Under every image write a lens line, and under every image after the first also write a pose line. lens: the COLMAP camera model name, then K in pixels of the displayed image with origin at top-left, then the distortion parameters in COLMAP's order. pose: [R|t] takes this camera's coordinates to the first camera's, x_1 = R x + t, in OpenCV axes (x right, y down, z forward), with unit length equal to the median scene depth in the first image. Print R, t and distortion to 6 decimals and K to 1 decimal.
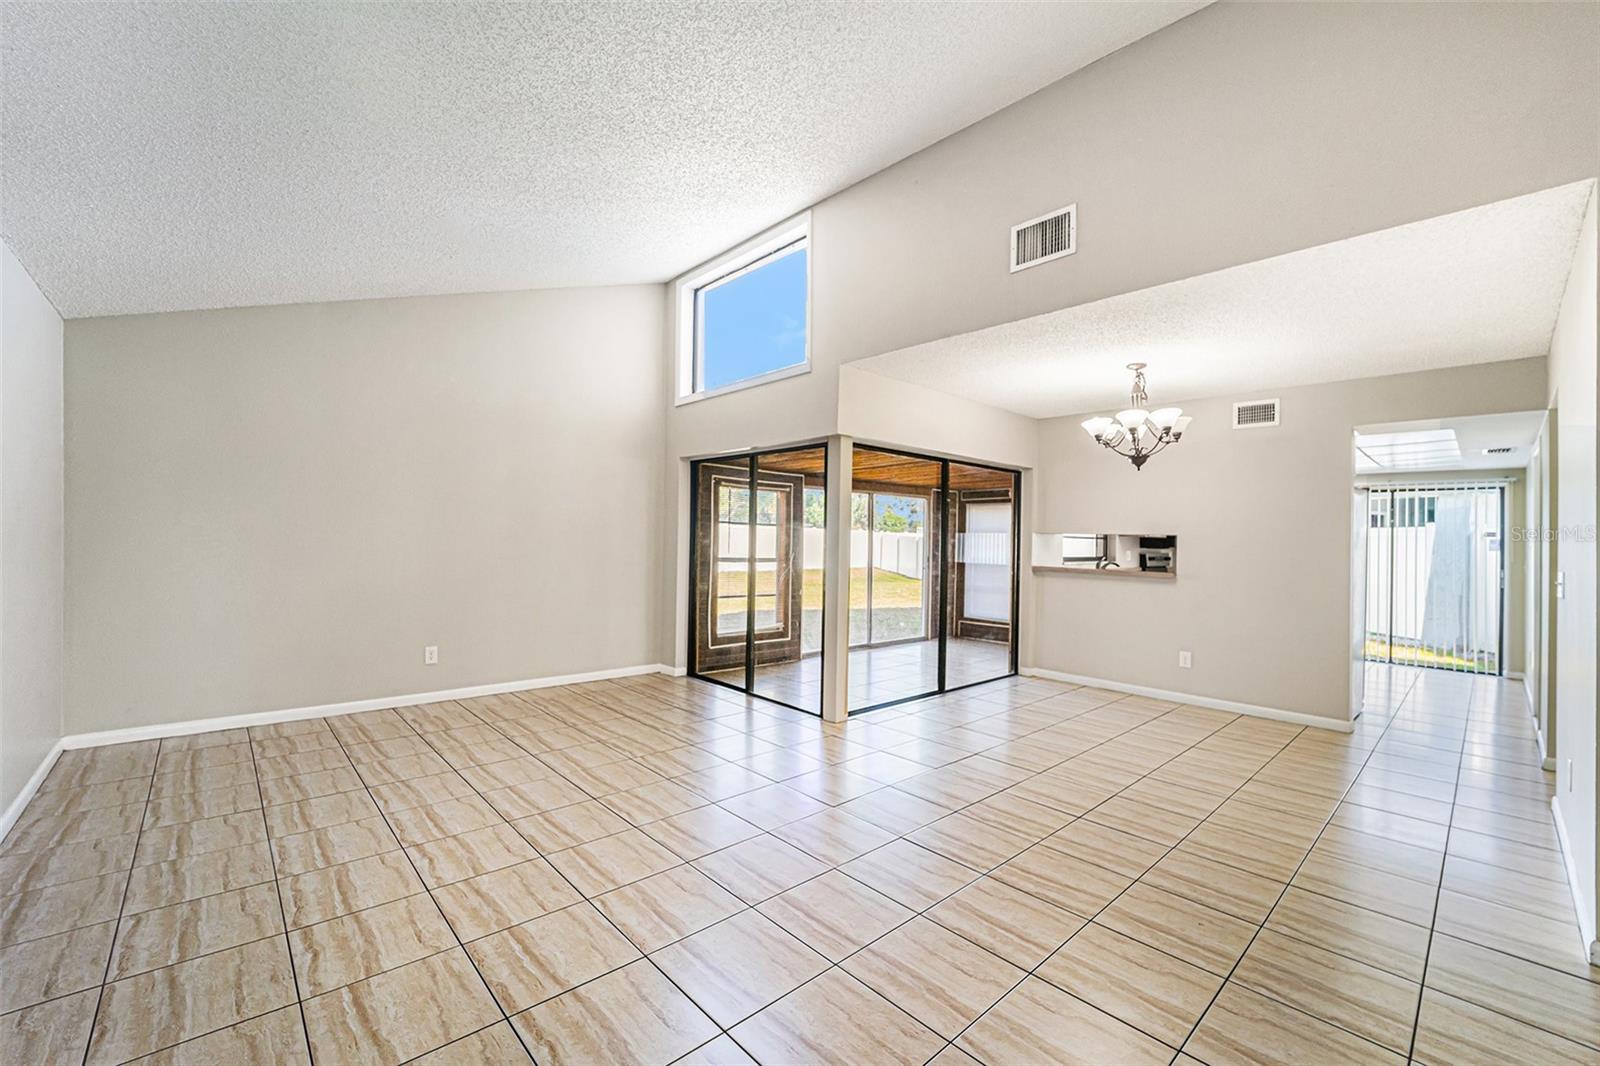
lens RADIAL K [[654.4, 0, 802.3], [0, 654.4, 532.8], [0, 0, 1]] dist [-0.022341, 0.001192]
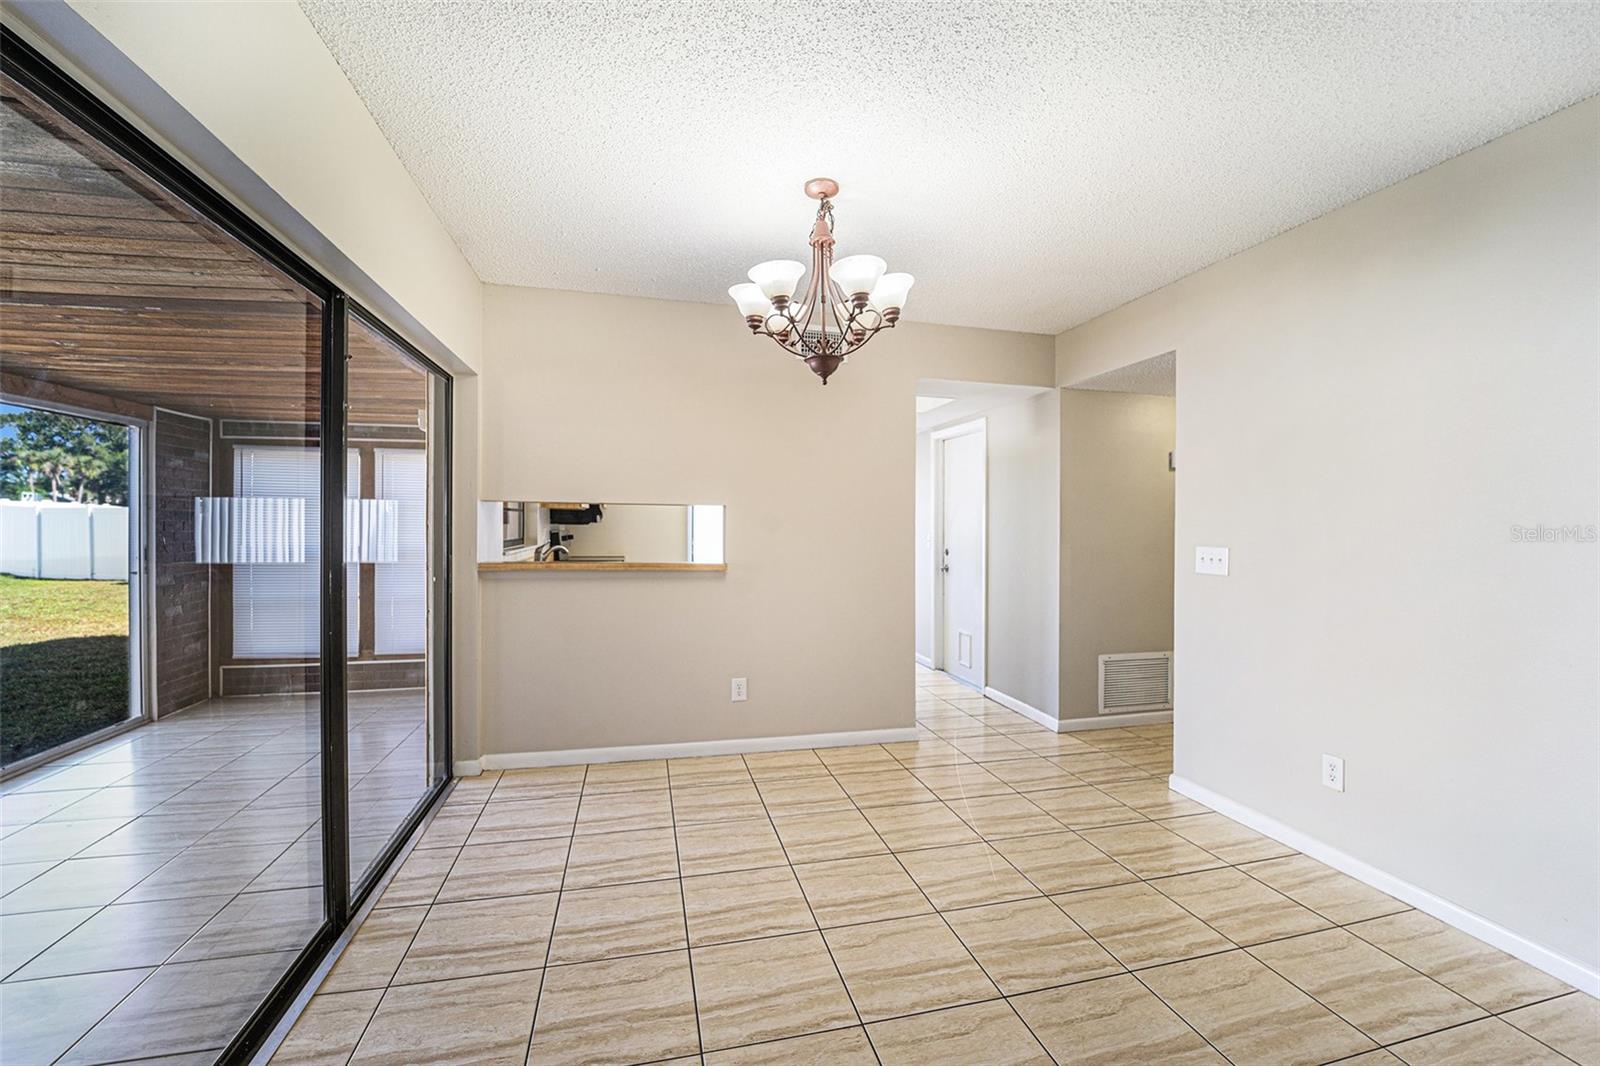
lens RADIAL K [[654.4, 0, 803.6], [0, 654.4, 523.5], [0, 0, 1]] dist [-0.022341, 0.001192]
pose [[0.477839, -0.017573, 0.878272, 0.031196], [-0.008988, 0.999650, 0.024892, 0.005847], [-0.878402, -0.019788, 0.477513, 0.782658]]
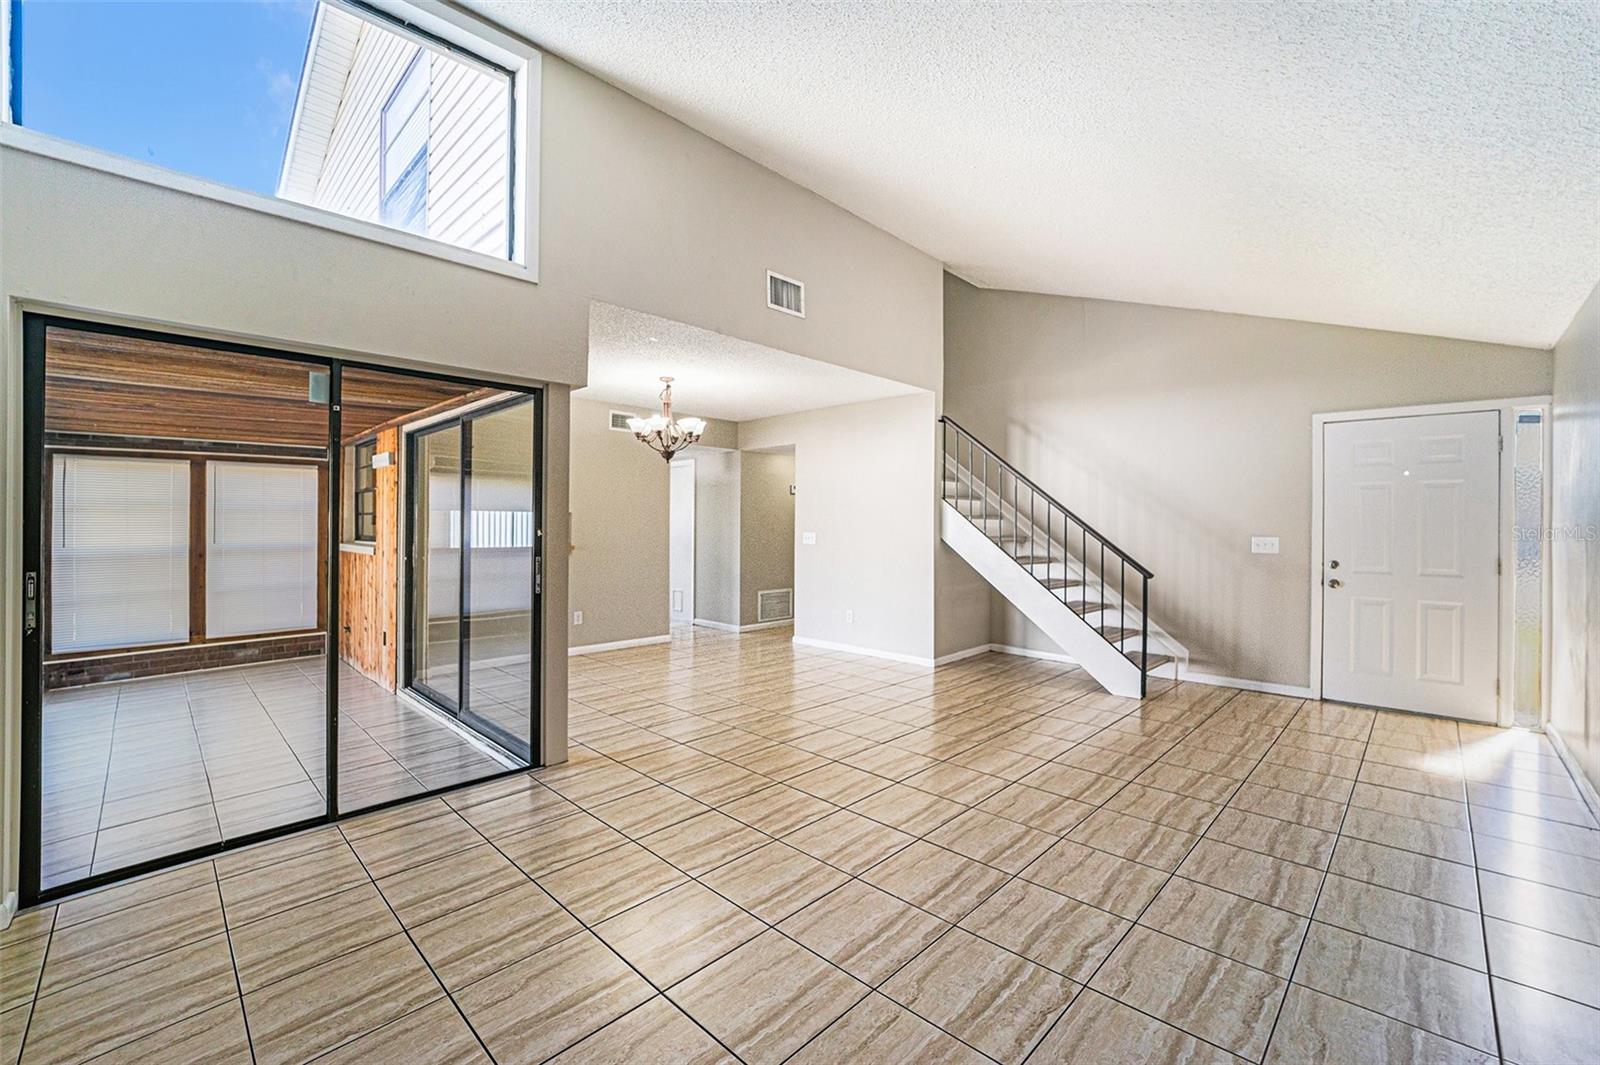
lens RADIAL K [[652.0, 0, 802.6], [0, 652.0, 537.5], [0, 0, 1]] dist [-0.002993, 0.001108]
pose [[-0.049632, -0.044885, 0.997758, -0.788931], [-0.016939, 0.998884, 0.044093, -0.013162], [-0.998624, -0.014712, -0.050337, 0.828171]]
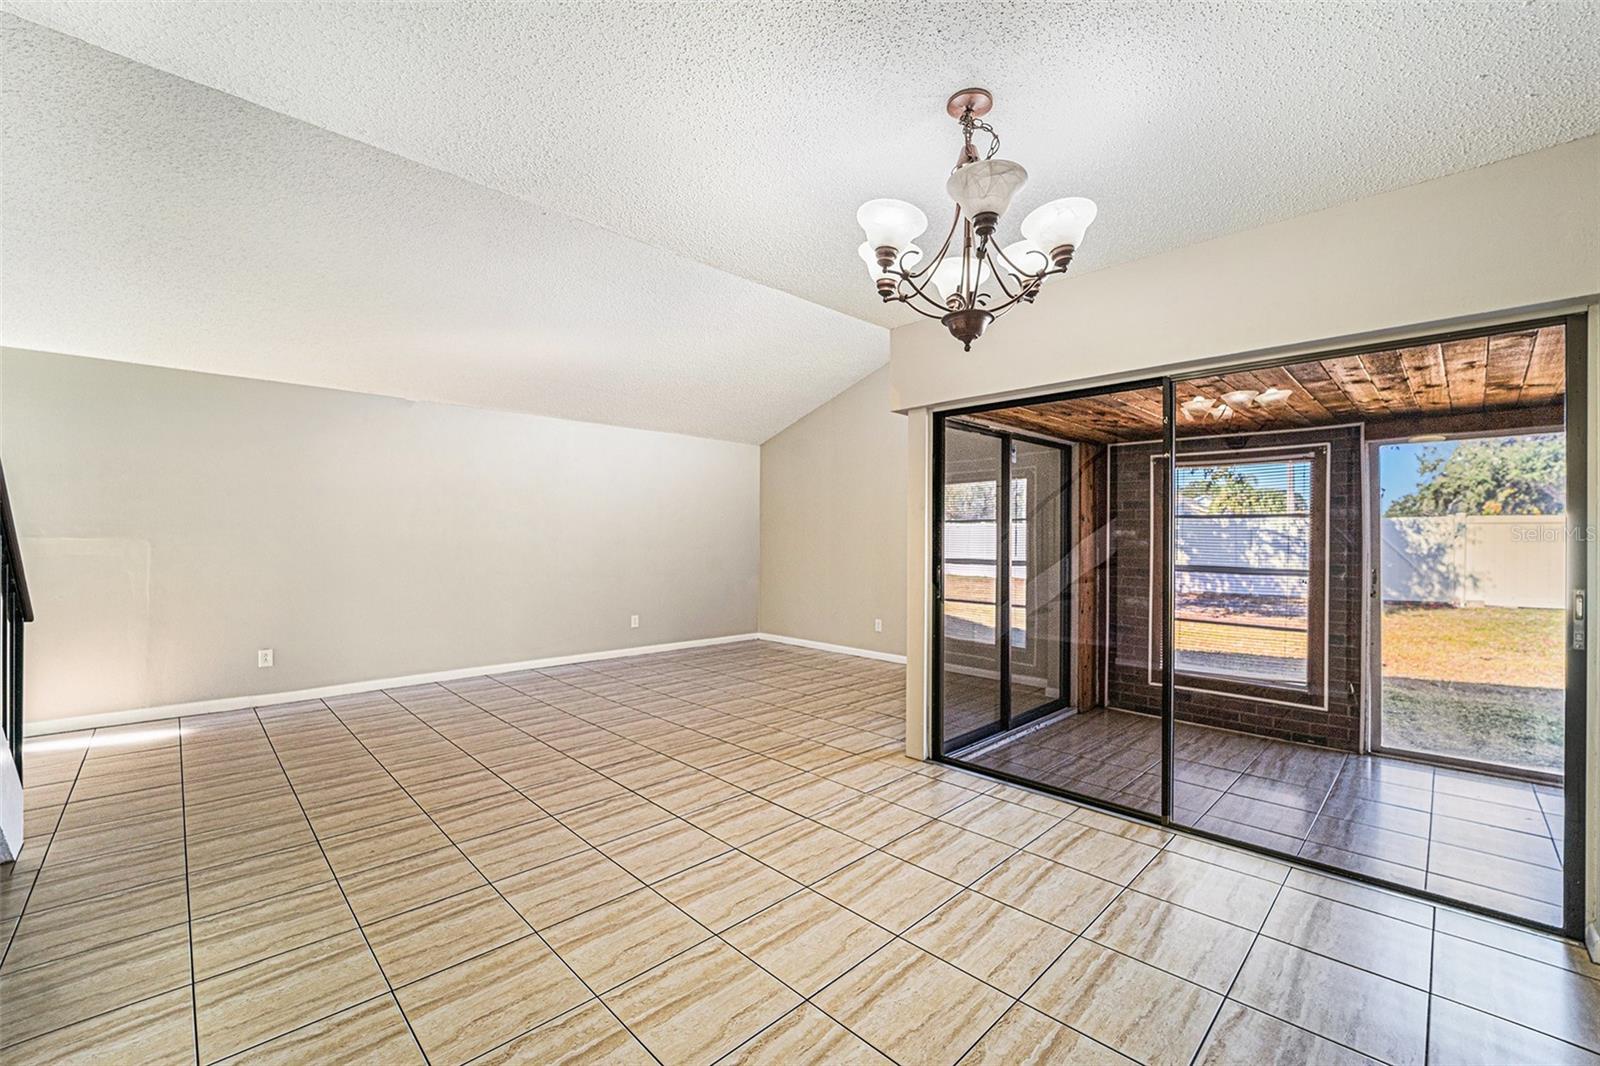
lens RADIAL K [[654.4, 0, 801.0], [0, 654.4, 528.6], [0, 0, 1]] dist [-0.022341, 0.001192]
pose [[0.030144, -0.037674, -0.998835, 0.962137], [0.007717, 0.999268, -0.037458, 0.034076], [0.999516, -0.006579, 0.030413, 0.913775]]
